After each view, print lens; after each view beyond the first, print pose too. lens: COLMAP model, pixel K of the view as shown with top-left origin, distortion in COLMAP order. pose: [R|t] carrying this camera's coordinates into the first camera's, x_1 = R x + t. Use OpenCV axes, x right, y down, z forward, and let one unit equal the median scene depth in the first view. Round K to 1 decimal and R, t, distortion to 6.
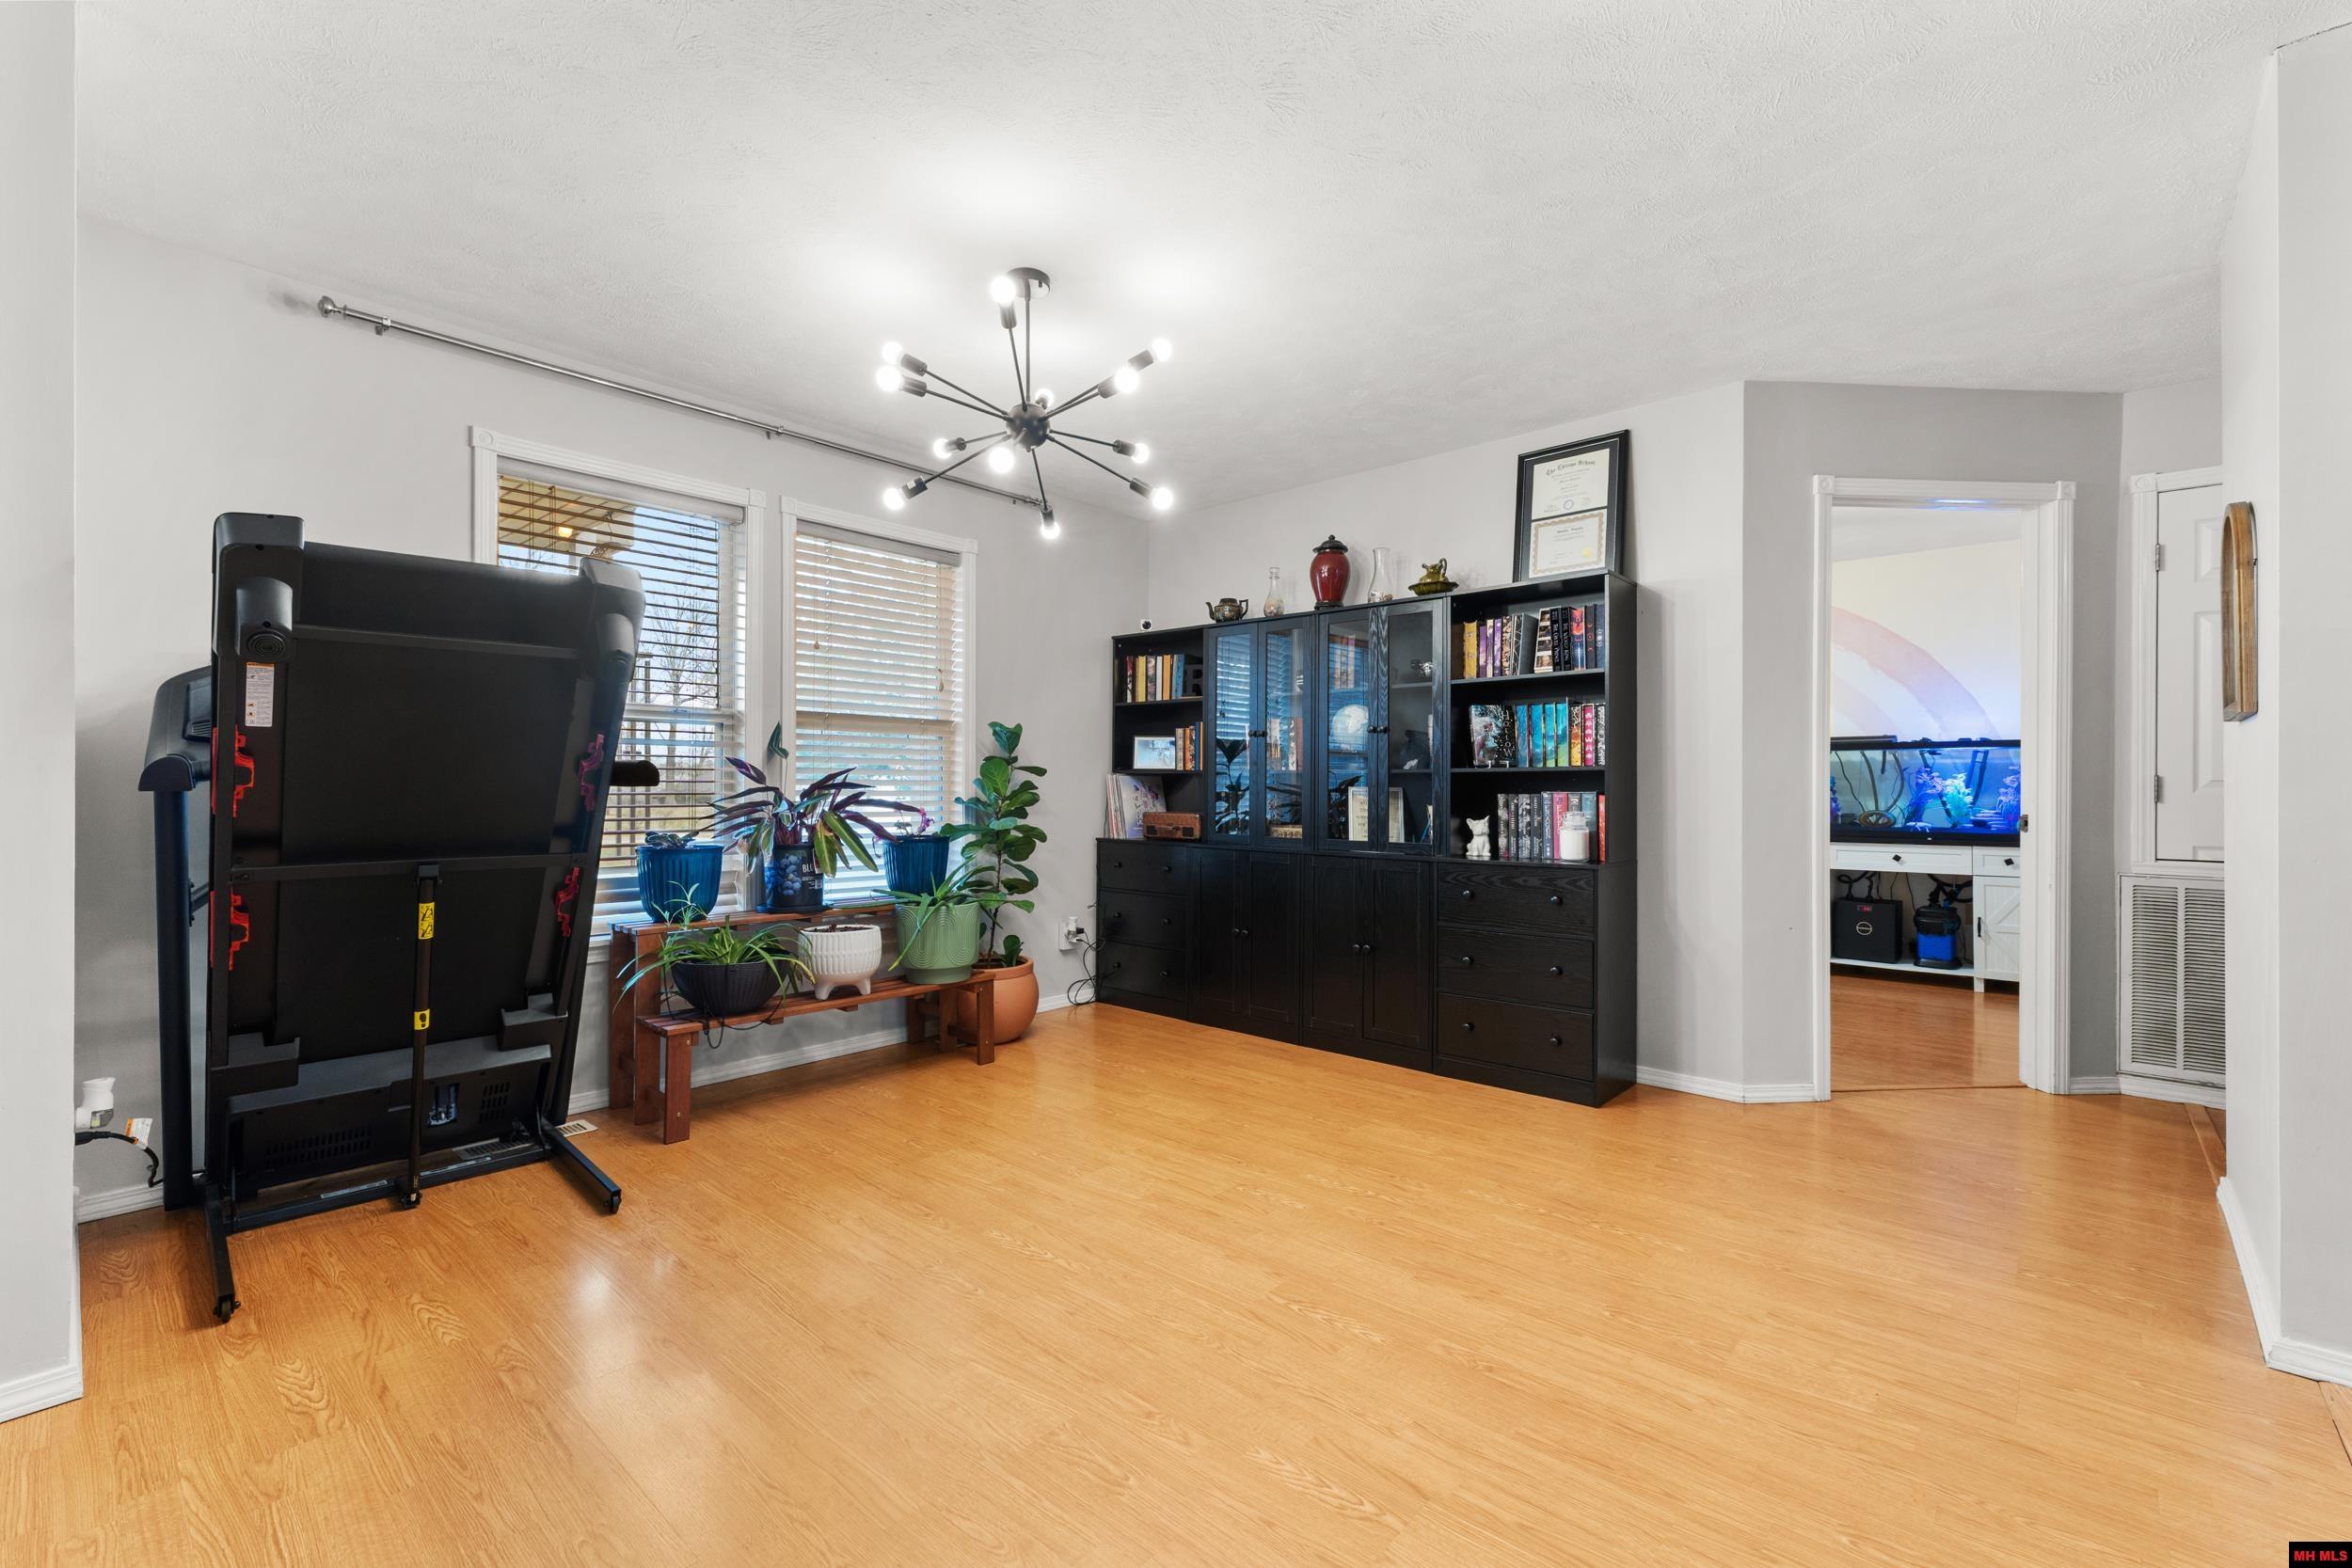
lens RADIAL K [[994.3, 0, 1185.7], [0, 994.3, 786.9], [0, 0, 1]] dist [0.000891, 0.000078]
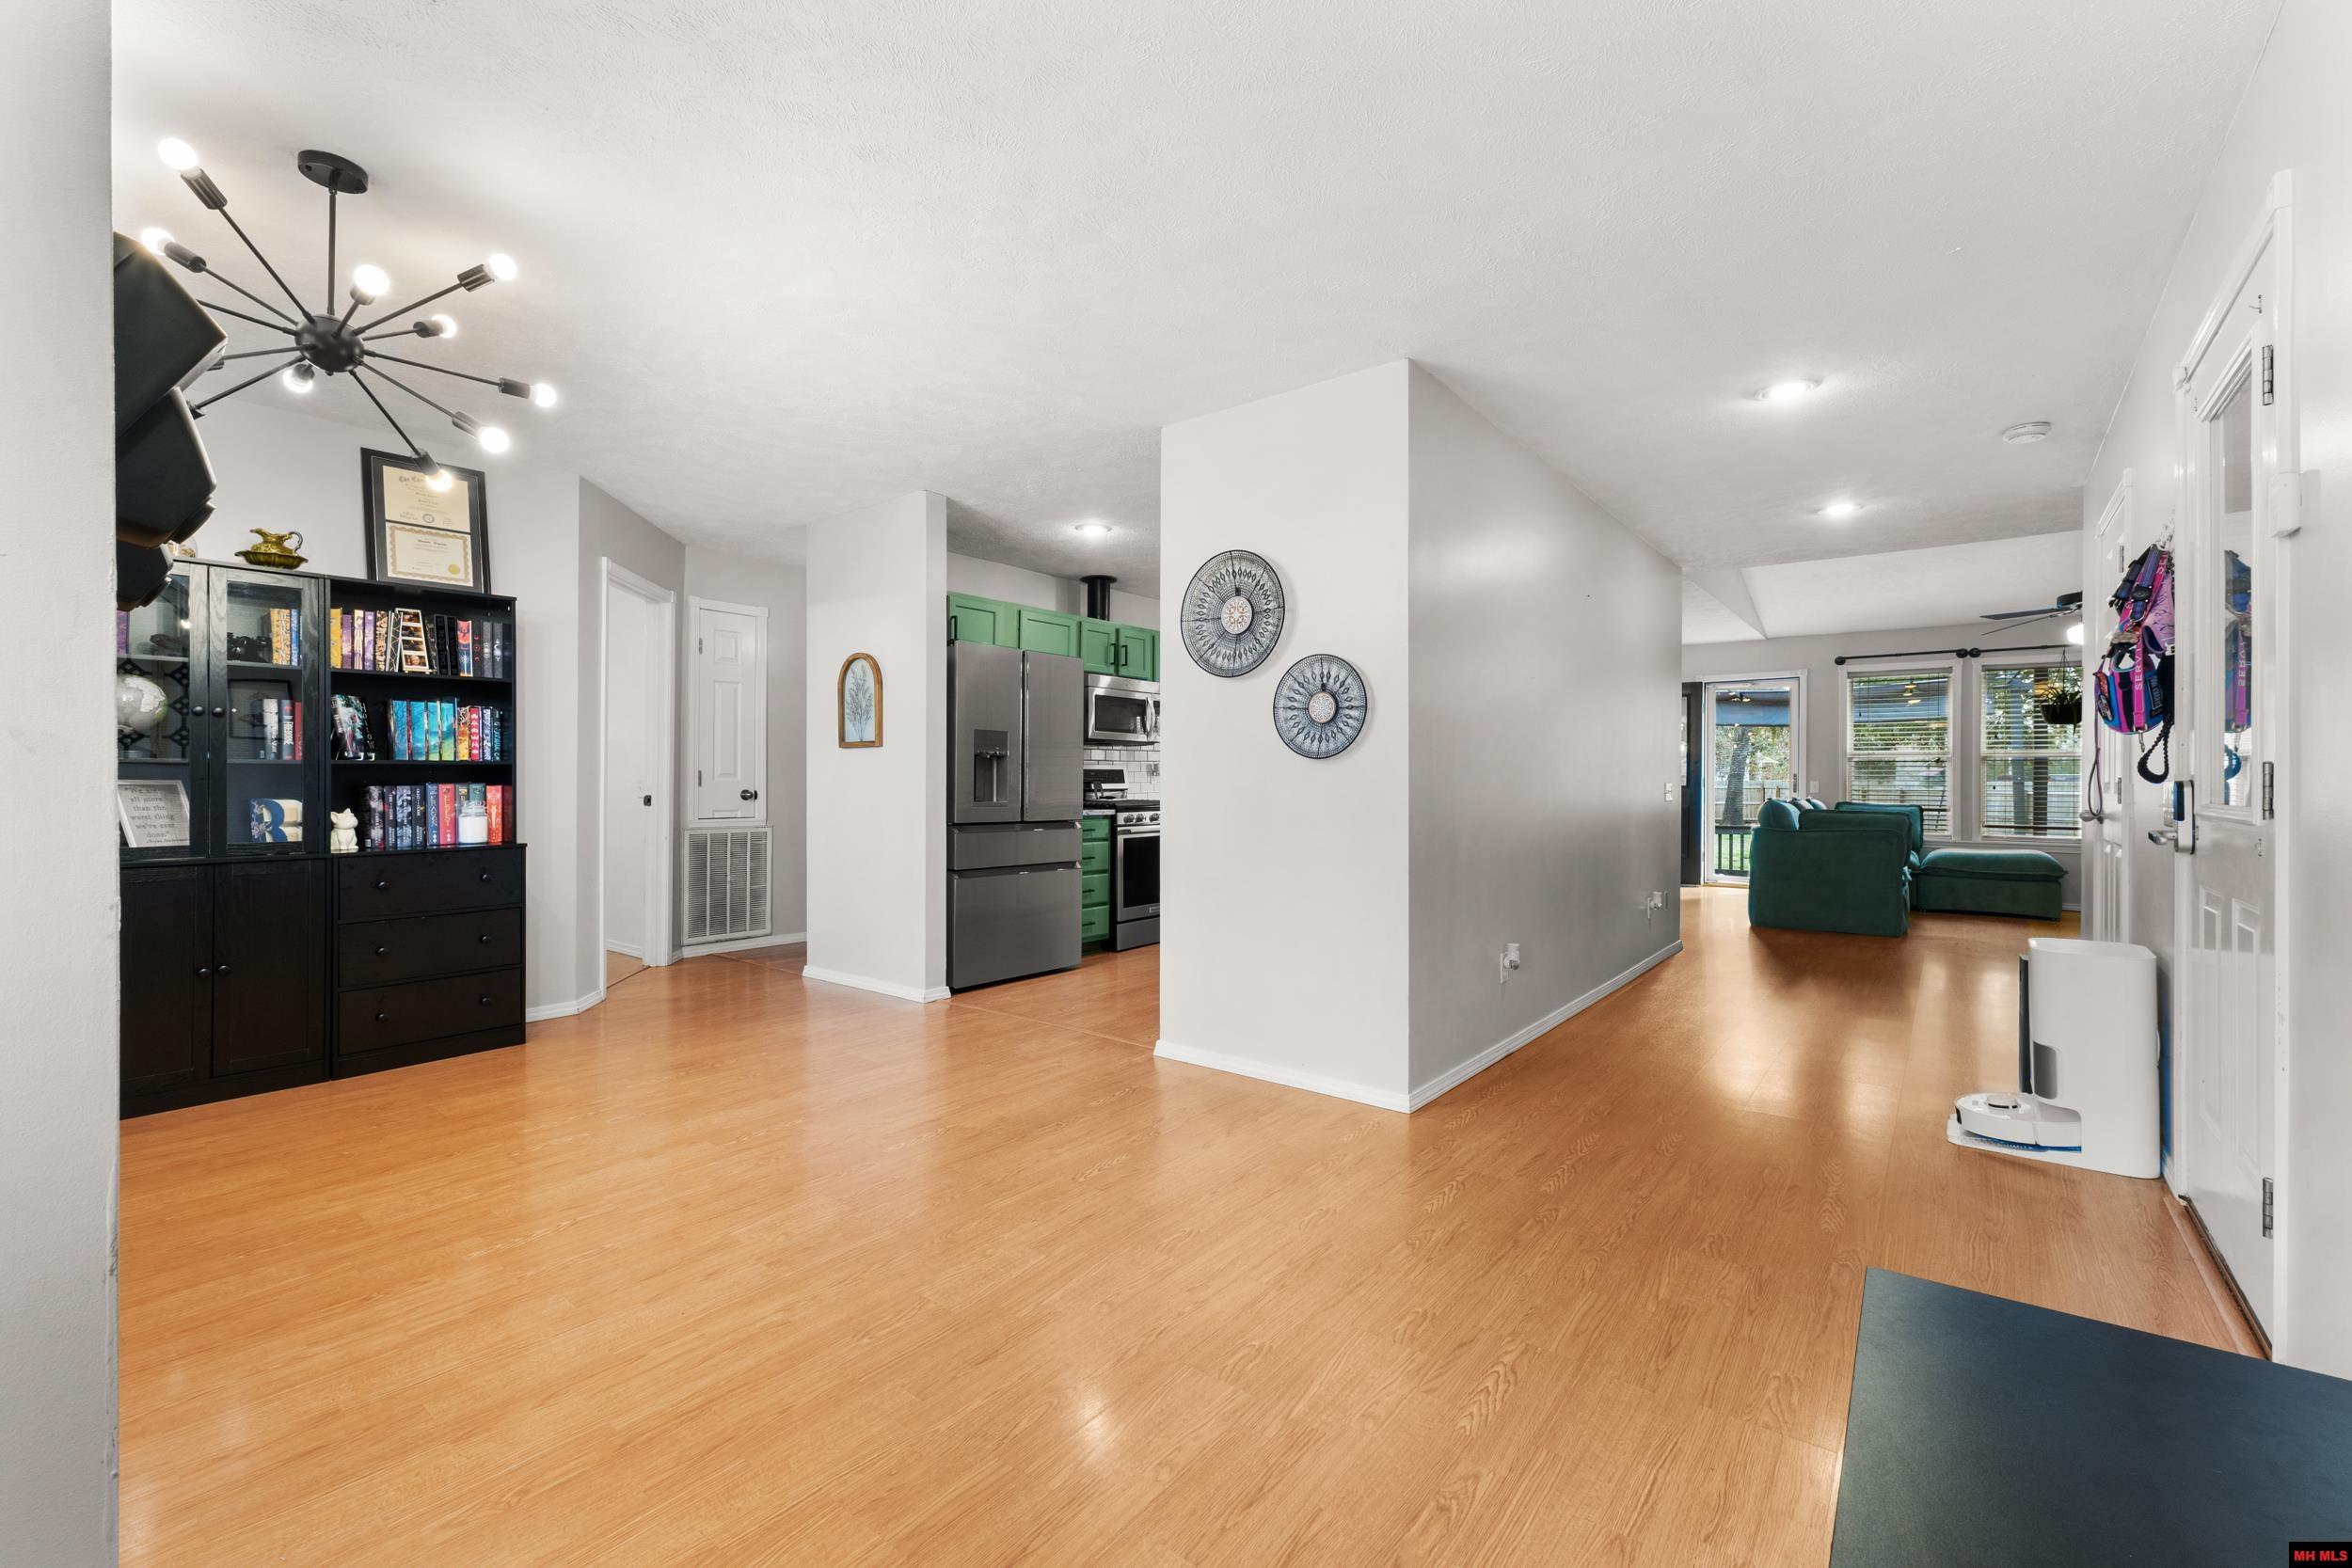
lens RADIAL K [[994.3, 0, 1185.7], [0, 994.3, 786.9], [0, 0, 1]] dist [0.000891, 0.000078]
pose [[-0.069453, -0.012904, 0.997502, -0.786373], [0.000261, 0.999916, 0.012953, -0.005031], [-0.997585, 0.001160, -0.069444, 0.261558]]
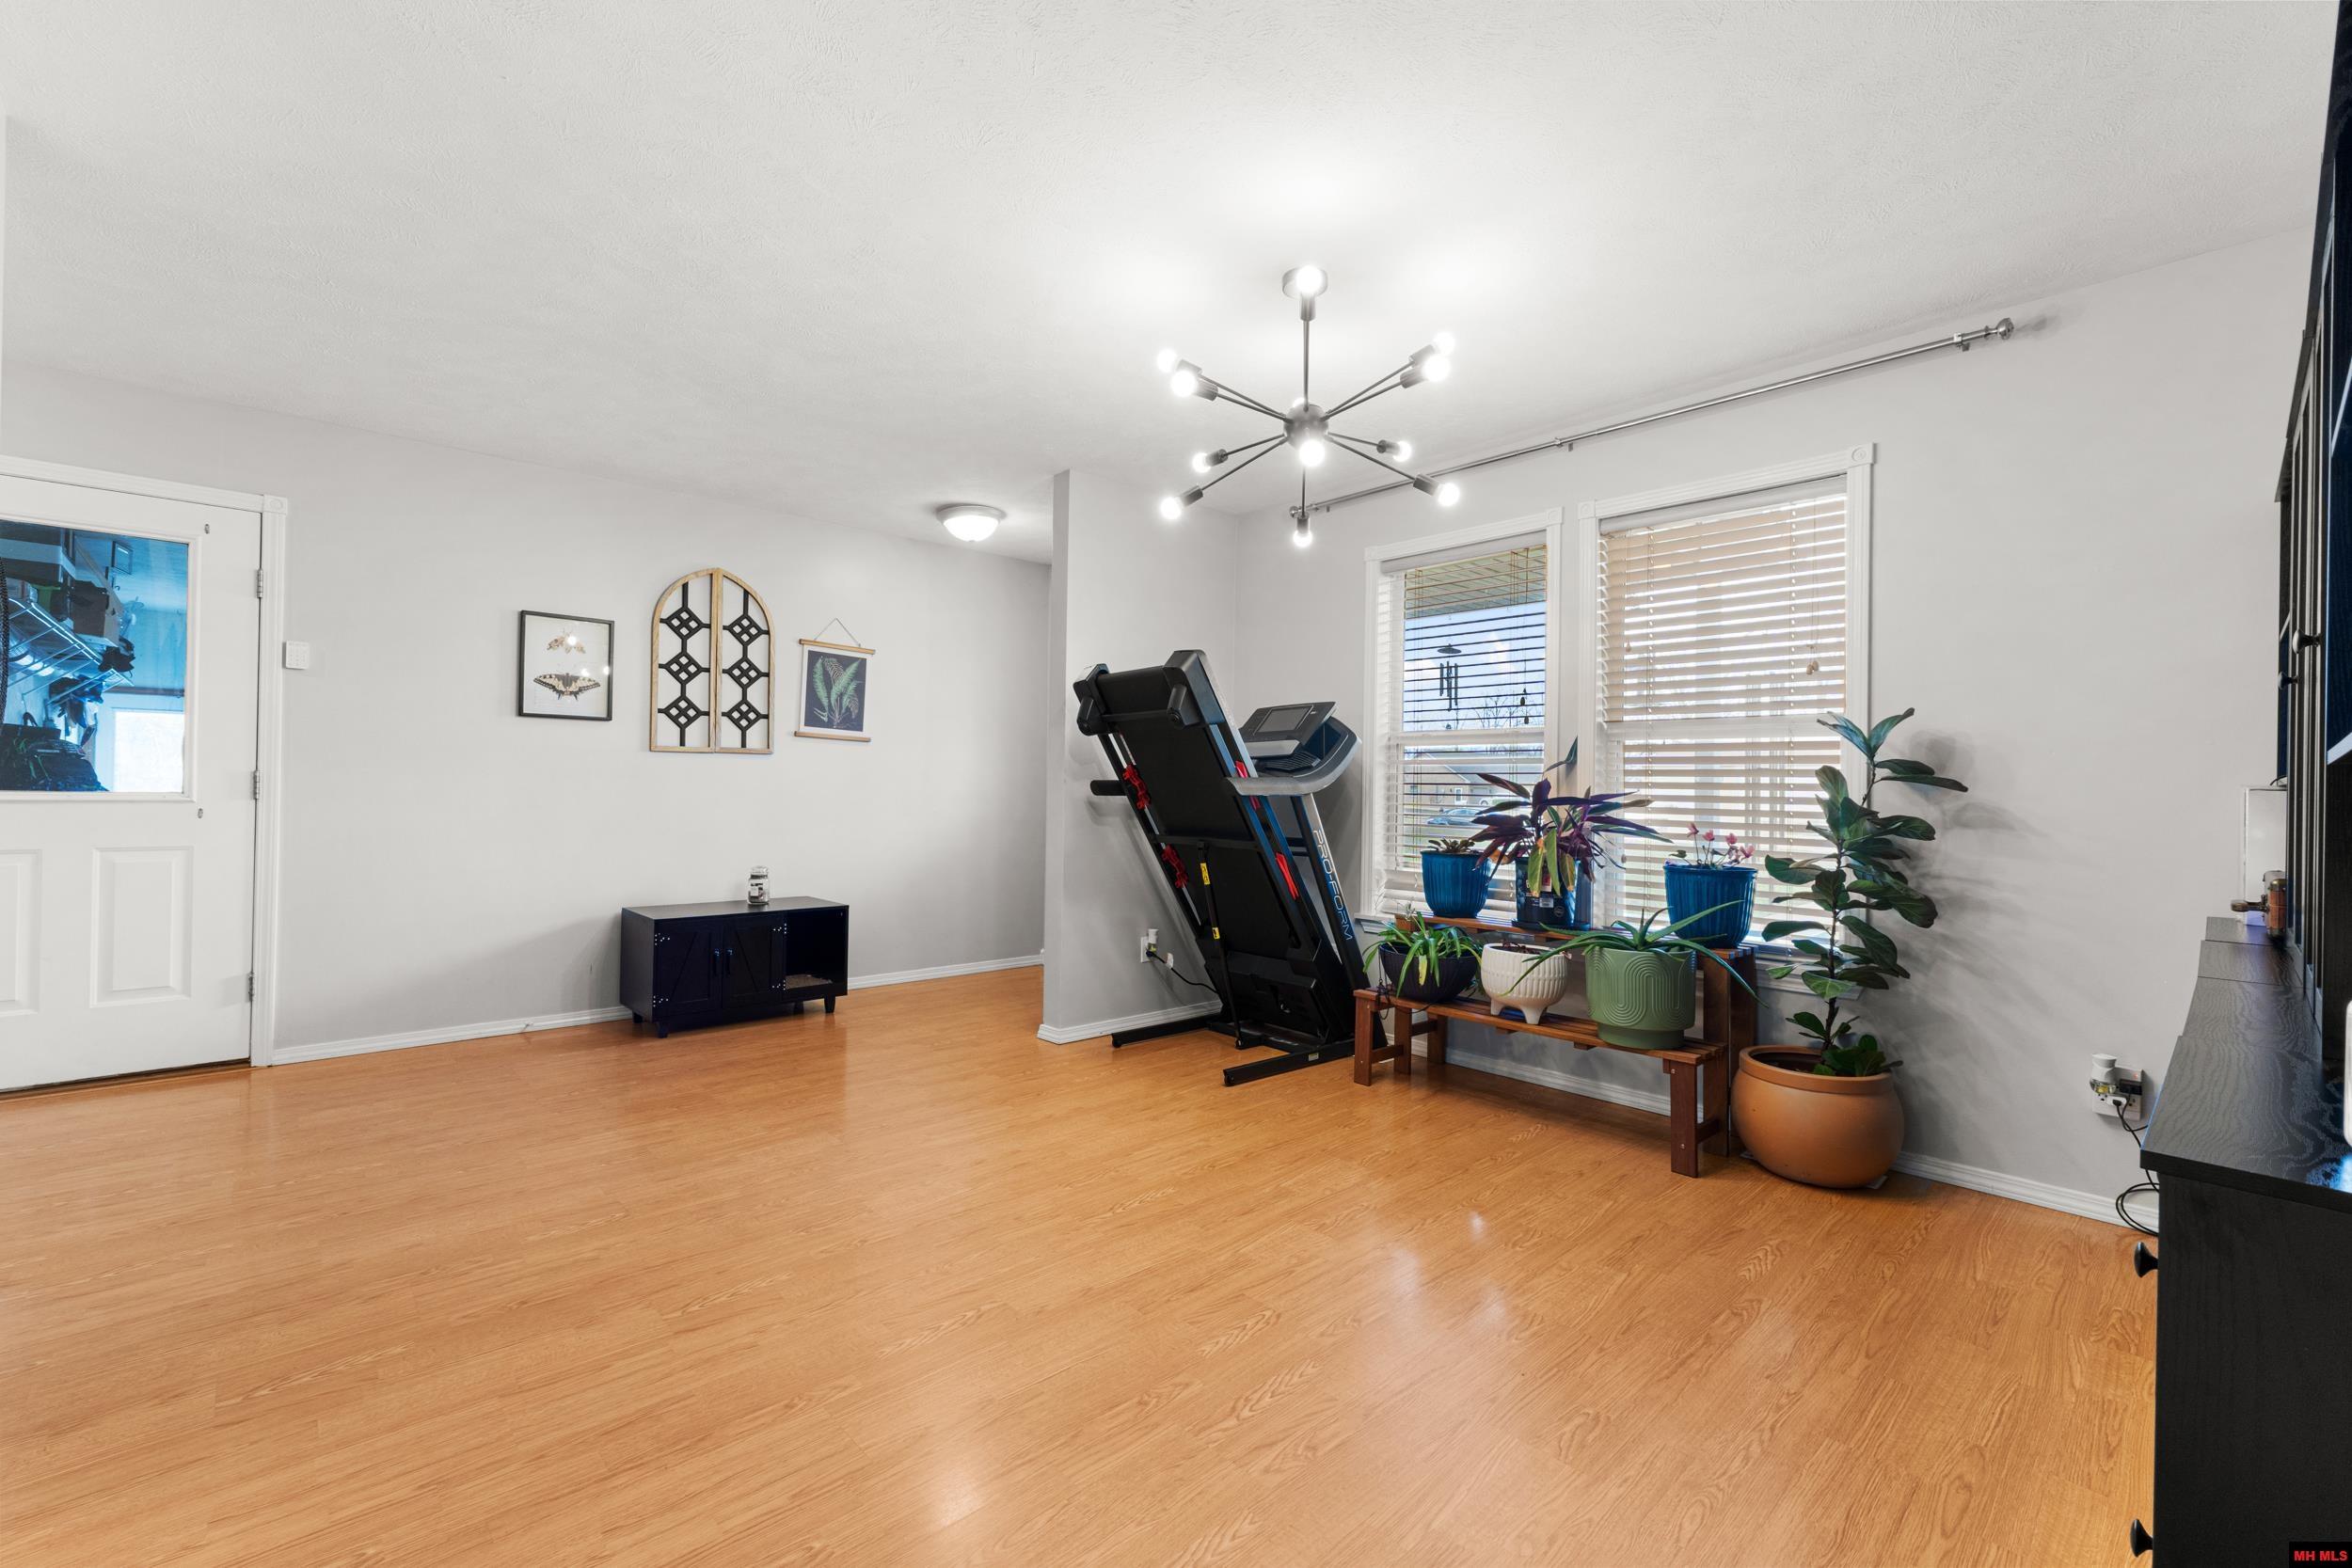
lens RADIAL K [[994.3, 0, 1185.7], [0, 994.3, 786.9], [0, 0, 1]] dist [0.000891, 0.000078]
pose [[-0.089786, -0.007830, -0.995930, 0.623105], [-0.018029, 0.999818, -0.006236, -0.001772], [0.995798, 0.017396, -0.089911, 0.741876]]
